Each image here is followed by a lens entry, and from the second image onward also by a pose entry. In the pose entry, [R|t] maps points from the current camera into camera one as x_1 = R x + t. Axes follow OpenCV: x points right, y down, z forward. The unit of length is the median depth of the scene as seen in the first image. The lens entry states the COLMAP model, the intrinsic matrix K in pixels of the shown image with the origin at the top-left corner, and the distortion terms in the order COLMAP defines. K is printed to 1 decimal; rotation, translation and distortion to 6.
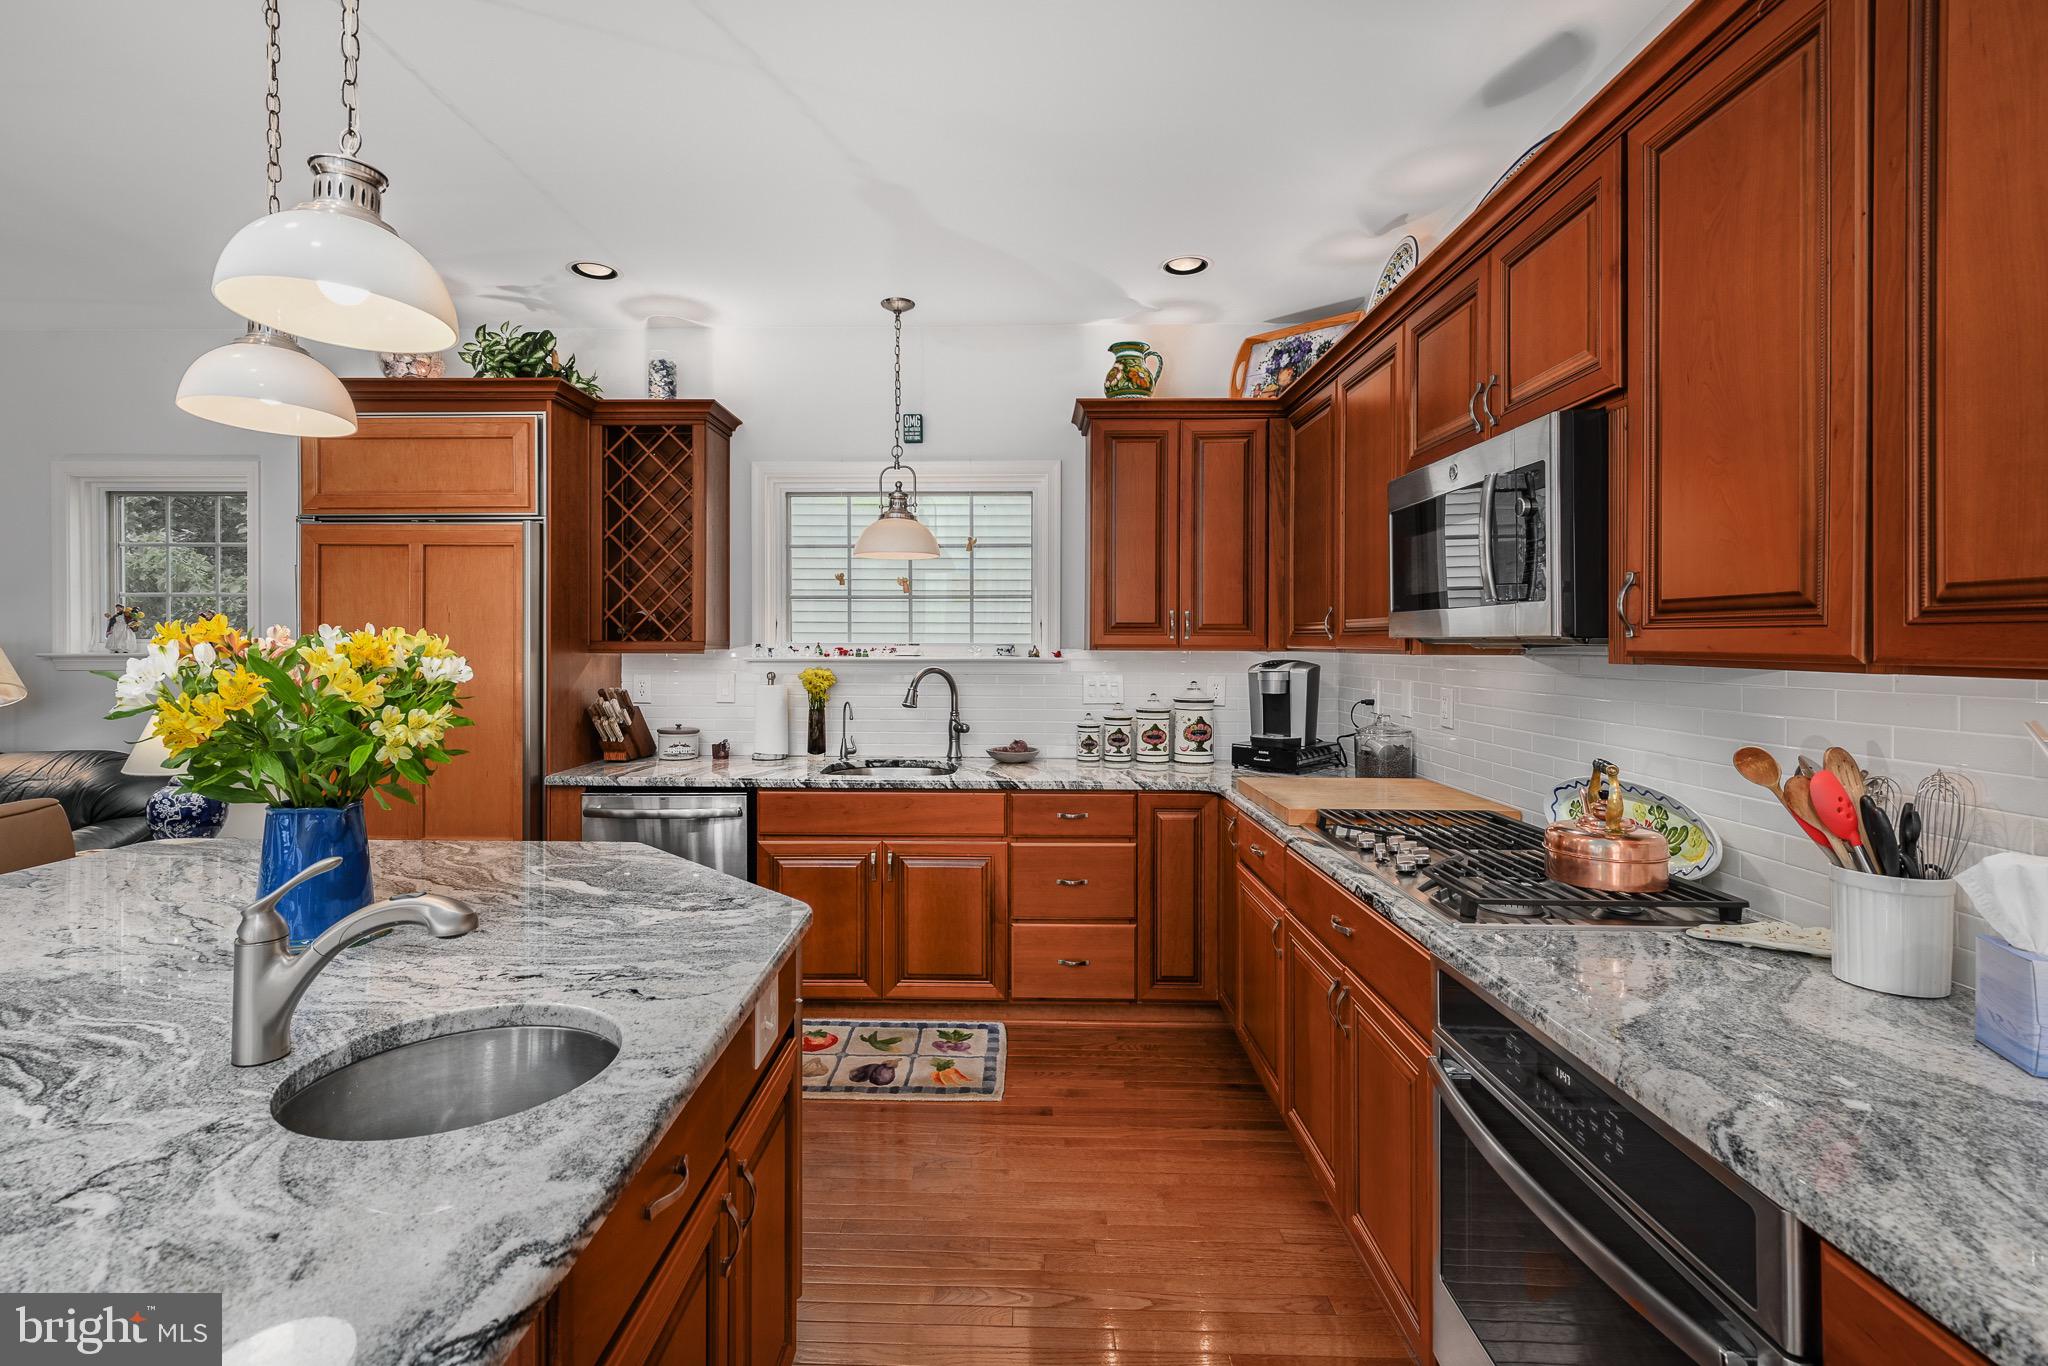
lens RADIAL K [[932.0, 0, 980.6], [0, 932.0, 643.8], [0, 0, 1]] dist [0.001626, 0.000130]
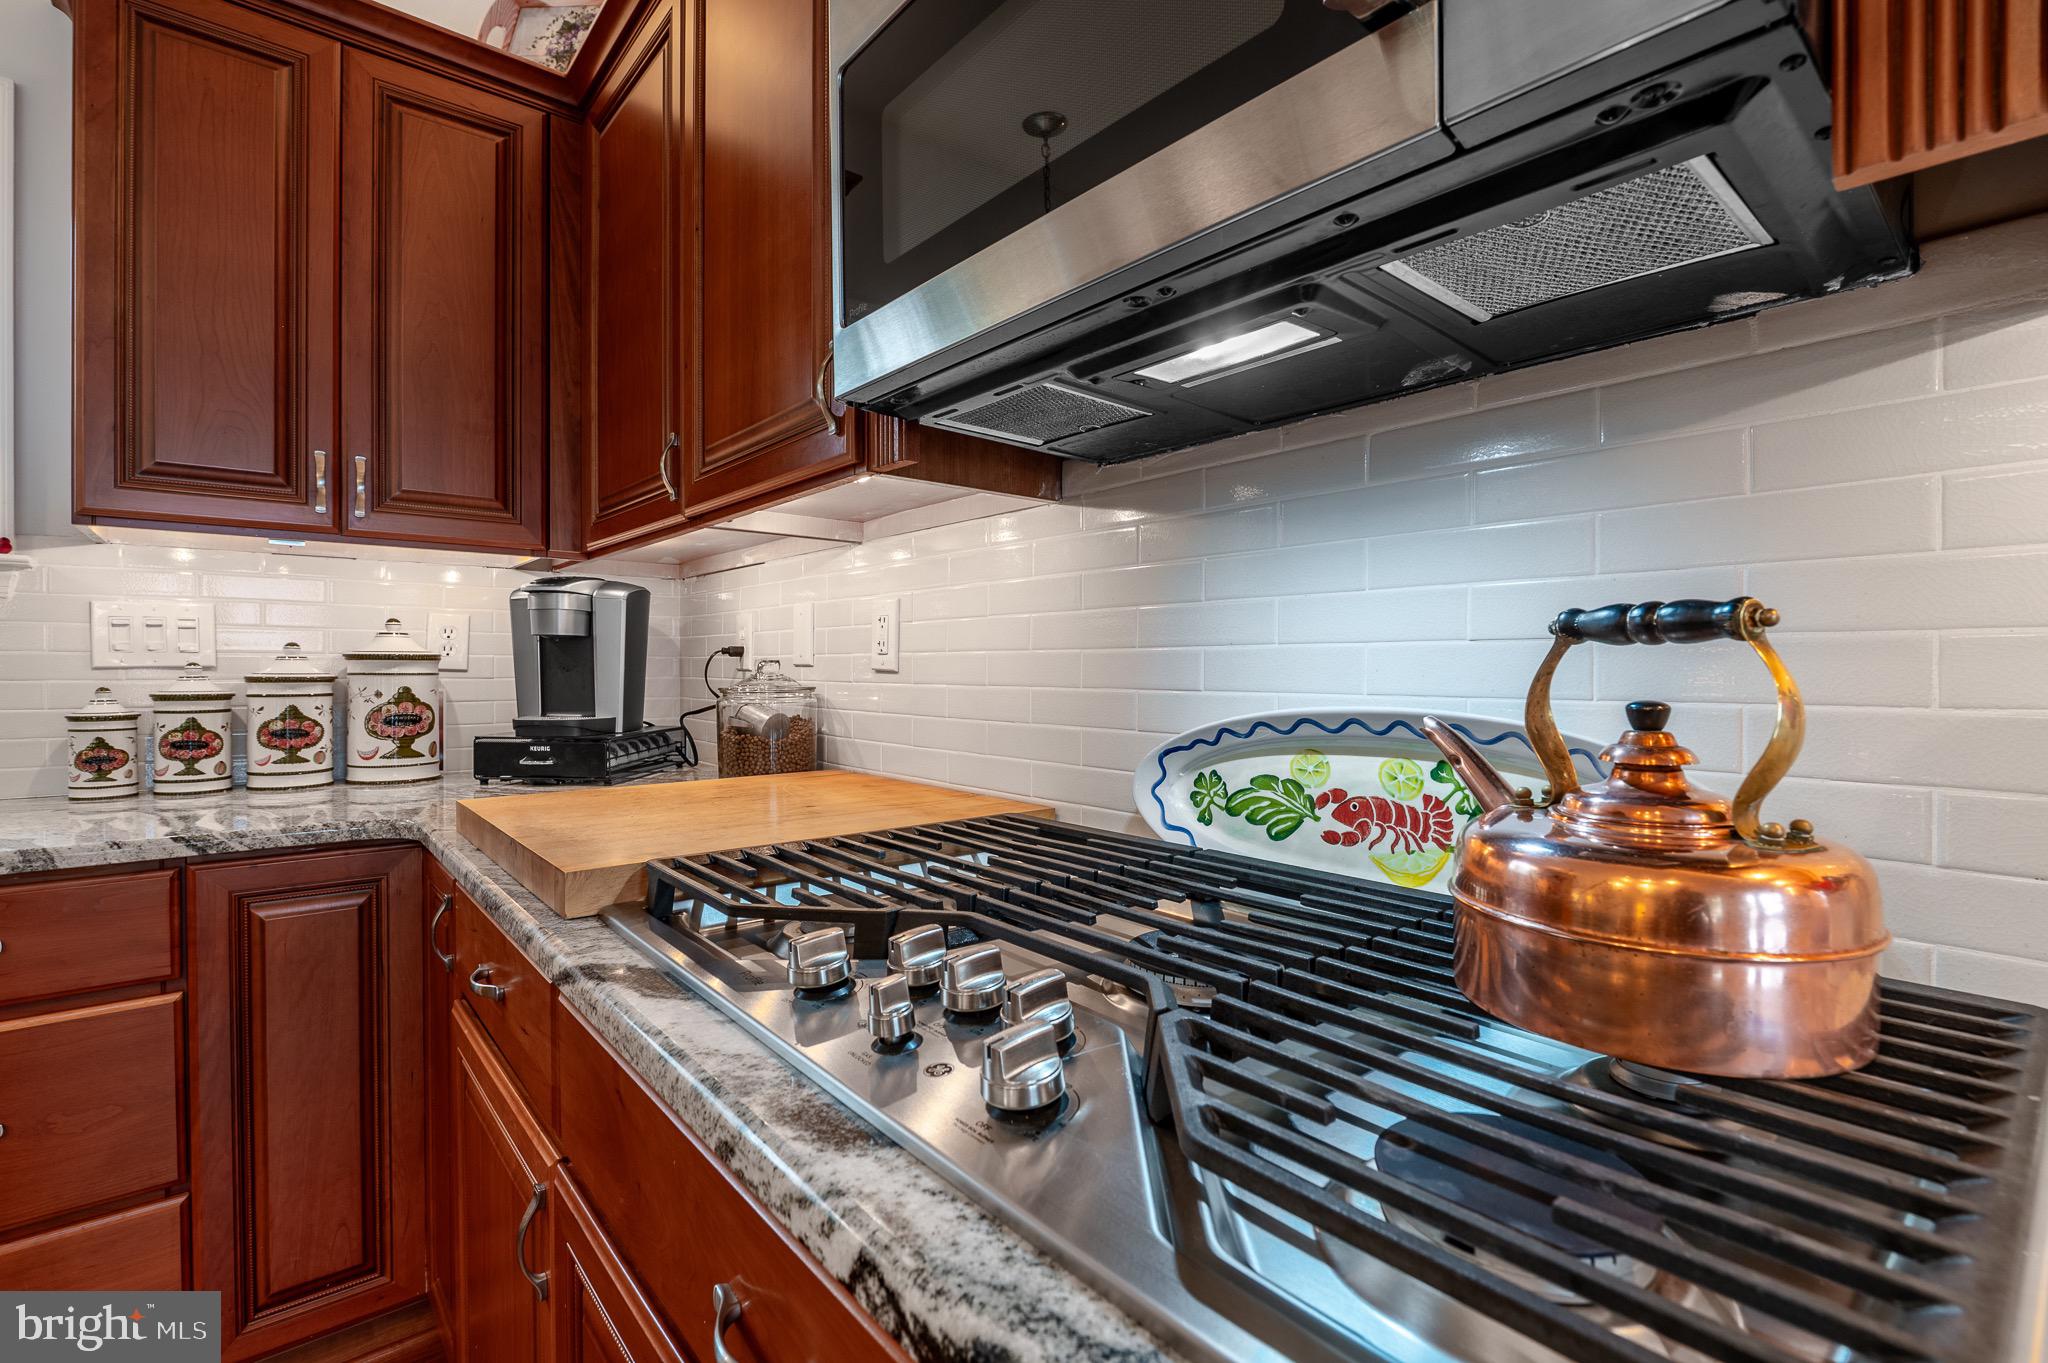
lens RADIAL K [[922.7, 0, 1024.0], [0, 922.7, 681.5], [0, 0, 1]] dist [-0.000653, -0.000220]
pose [[0.740011, -0.012562, 0.672478, 0.156359], [0.000290, 0.999831, 0.018358, 0.069120], [-0.672595, -0.013390, 0.739890, 0.435932]]
